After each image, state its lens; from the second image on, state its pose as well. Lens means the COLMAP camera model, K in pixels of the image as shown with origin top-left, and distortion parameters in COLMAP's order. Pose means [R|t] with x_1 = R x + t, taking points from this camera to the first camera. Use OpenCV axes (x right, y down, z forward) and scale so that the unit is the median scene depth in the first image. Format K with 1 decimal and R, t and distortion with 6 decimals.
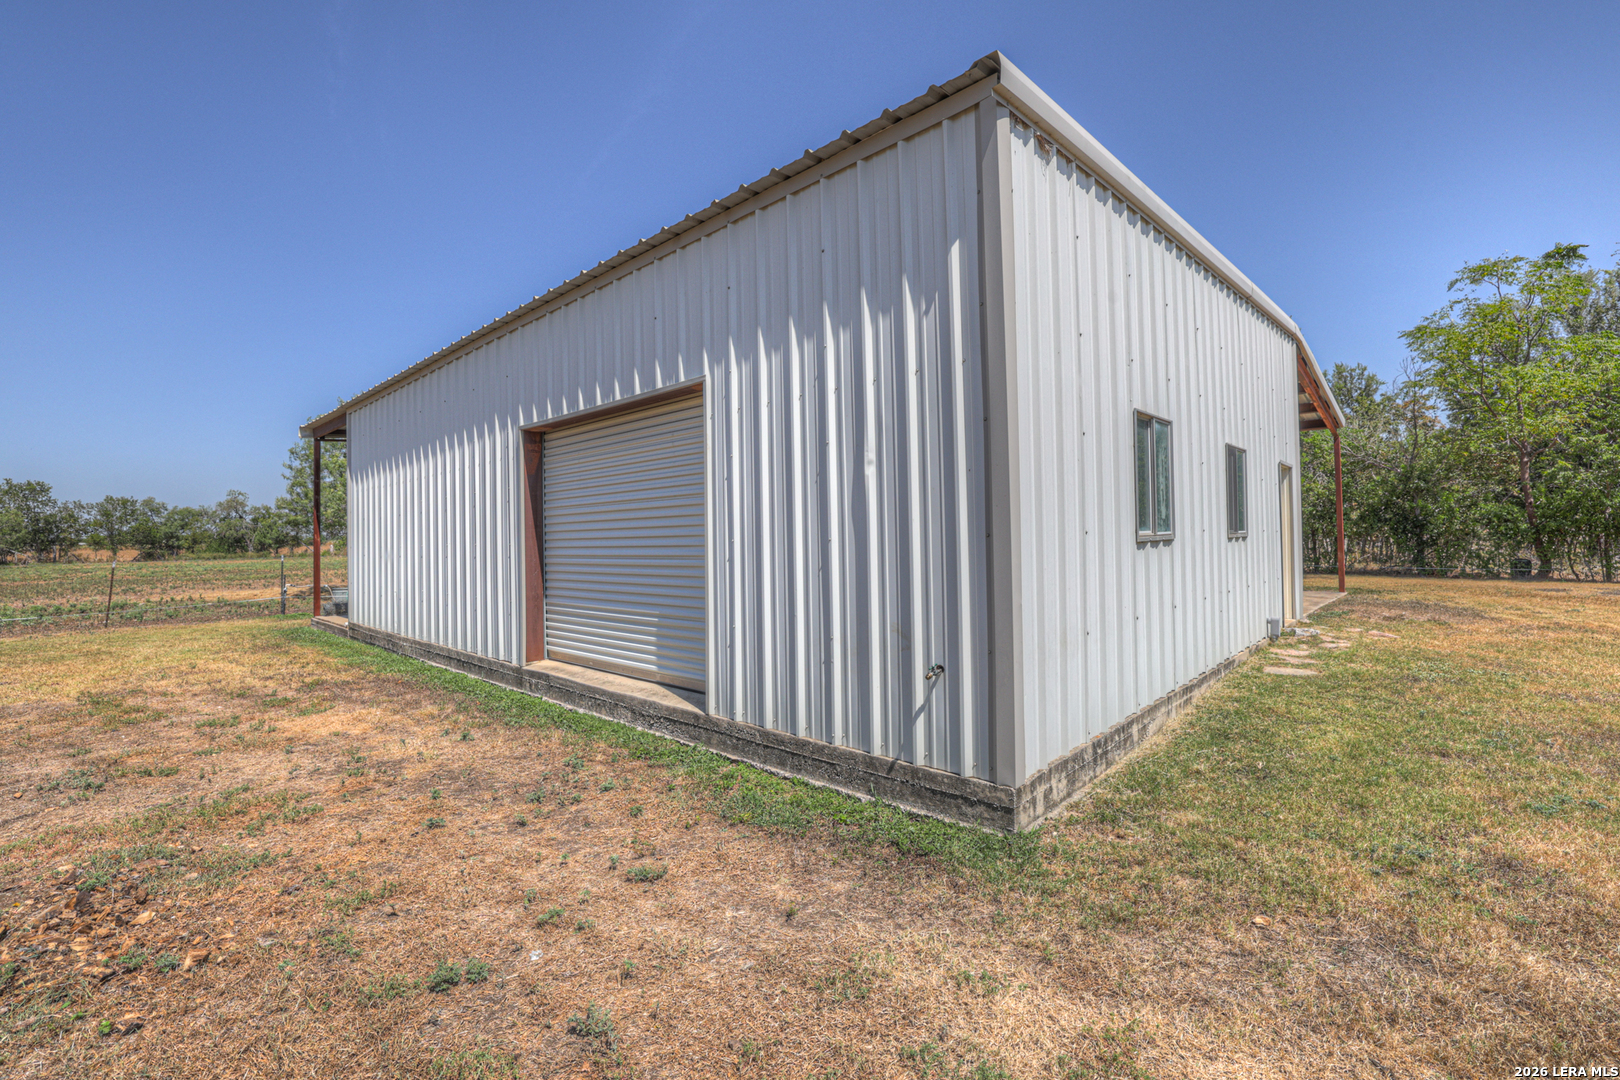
lens RADIAL K [[697.0, 0, 800.1], [0, 697.0, 528.9], [0, 0, 1]] dist [-0.037372, 0.010271]
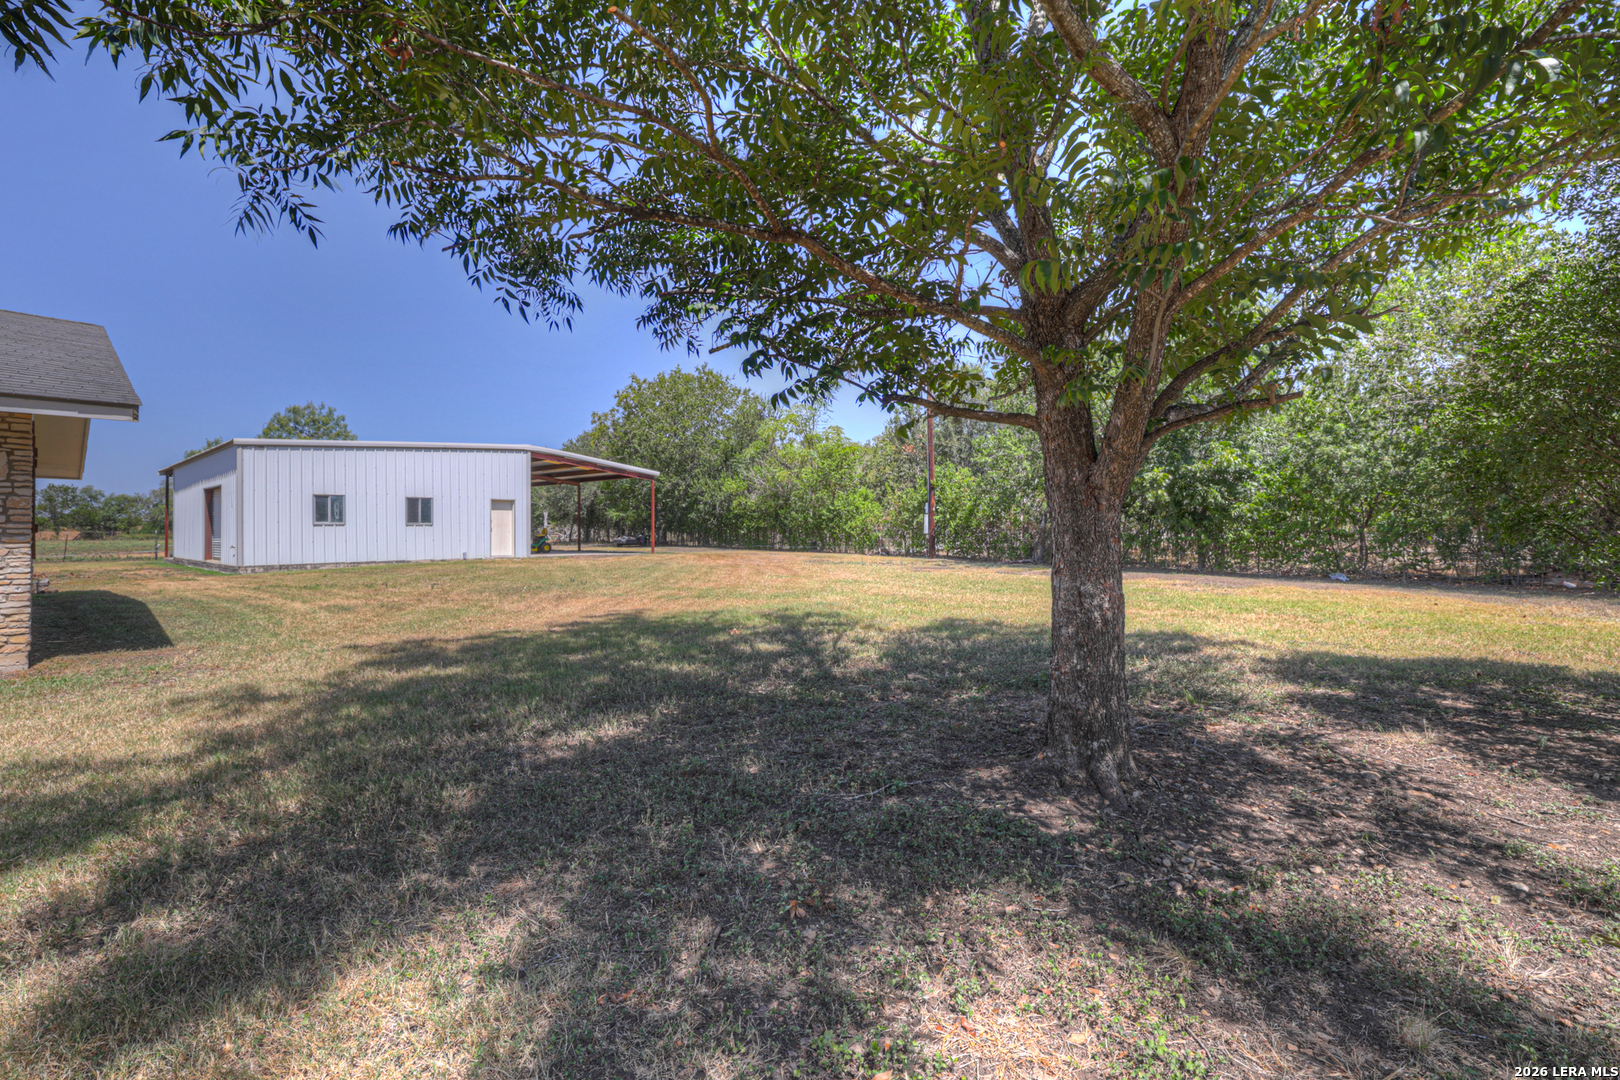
lens RADIAL K [[697.0, 0, 812.6], [0, 697.0, 539.5], [0, 0, 1]] dist [-0.037372, 0.010271]
pose [[0.998445, 0.014513, 0.053832, 0.219389], [-0.015890, 0.999555, 0.025254, -0.003113], [-0.053441, -0.026070, 0.998231, -0.225741]]
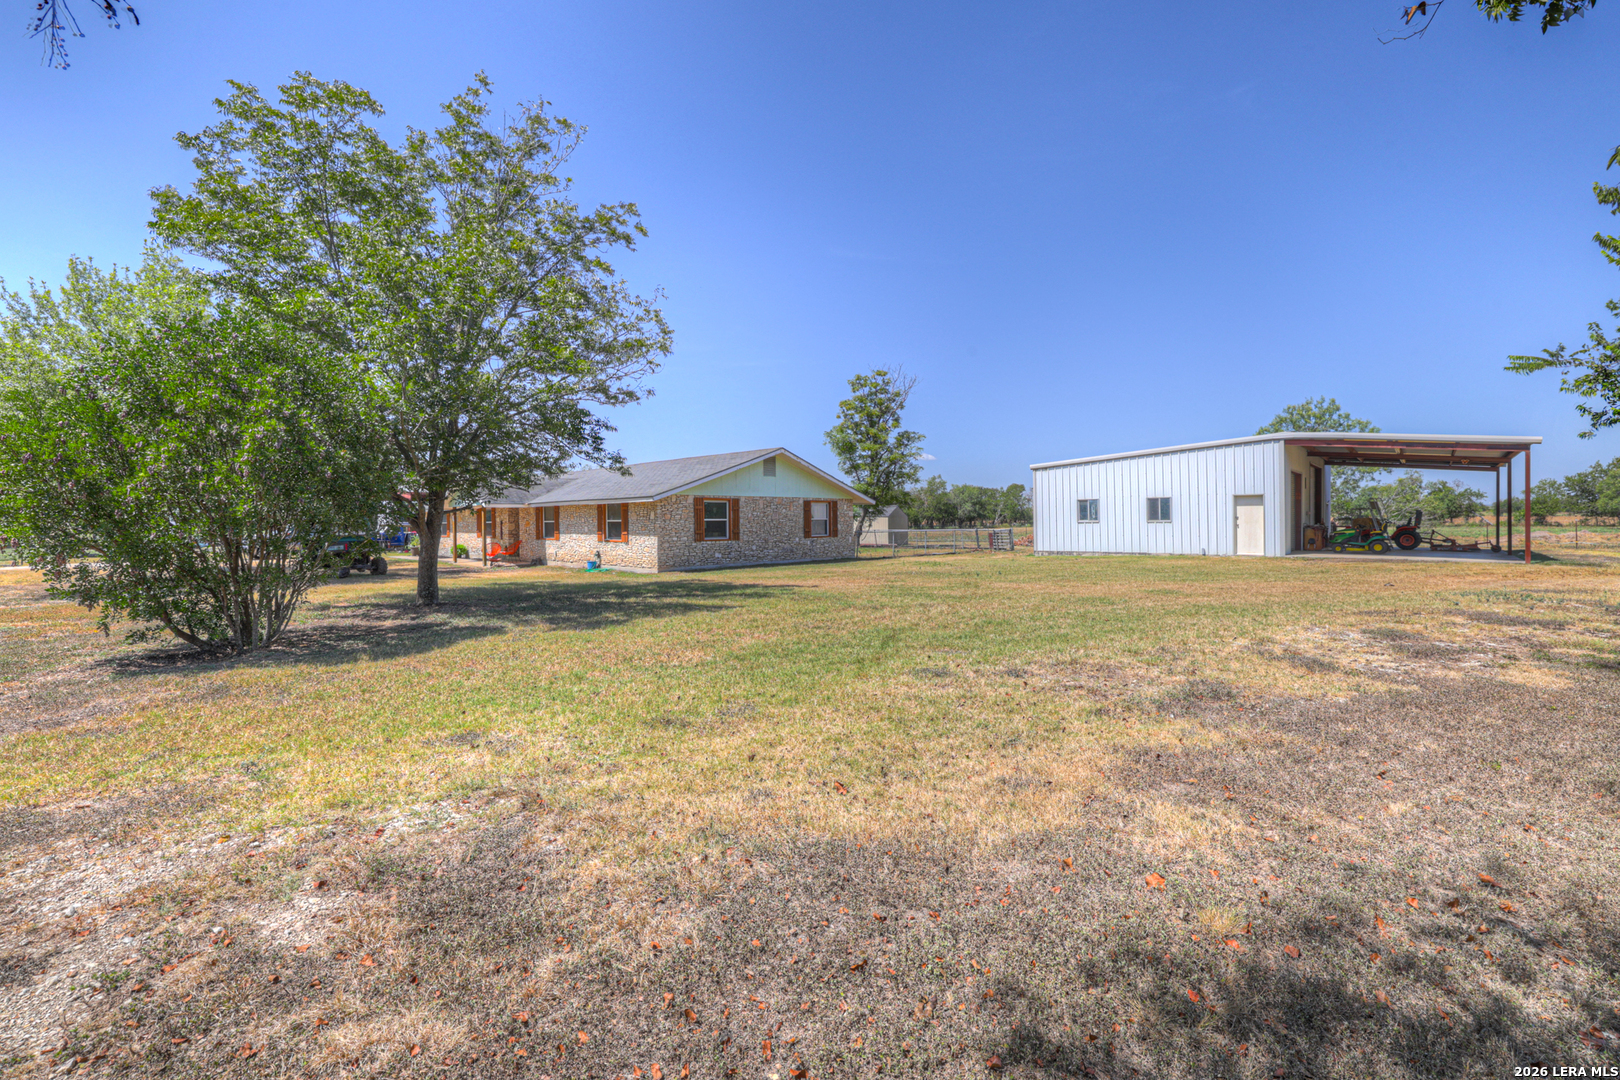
lens RADIAL K [[697.0, 0, 804.9], [0, 697.0, 522.9], [0, 0, 1]] dist [-0.037372, 0.010271]
pose [[0.010339, 0.020052, -0.999745, 0.401123], [0.019743, 0.999600, 0.020254, -0.008984], [0.999752, -0.019948, 0.009939, -0.092688]]
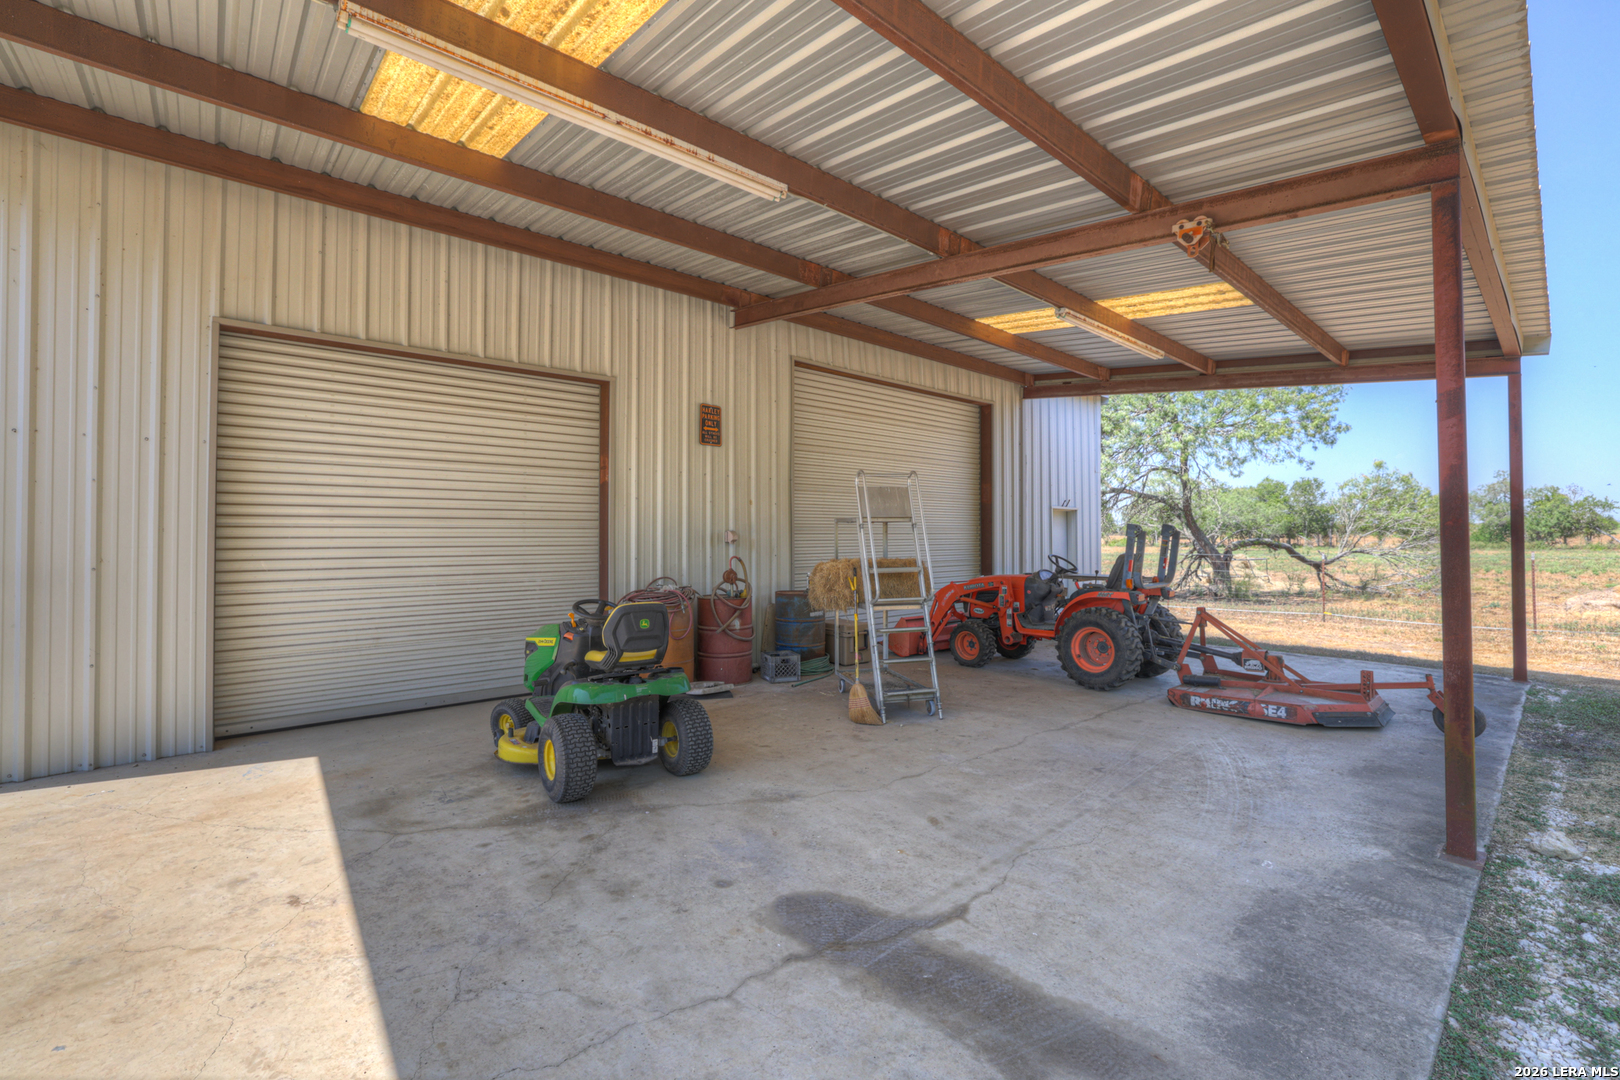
lens RADIAL K [[697.0, 0, 805.6], [0, 697.0, 525.6], [0, 0, 1]] dist [-0.037372, 0.010271]
pose [[-0.091804, 0.000155, -0.995777, 0.144550], [0.019965, 0.999799, -0.001685, -0.002922], [0.995577, -0.020035, -0.091789, 0.193823]]
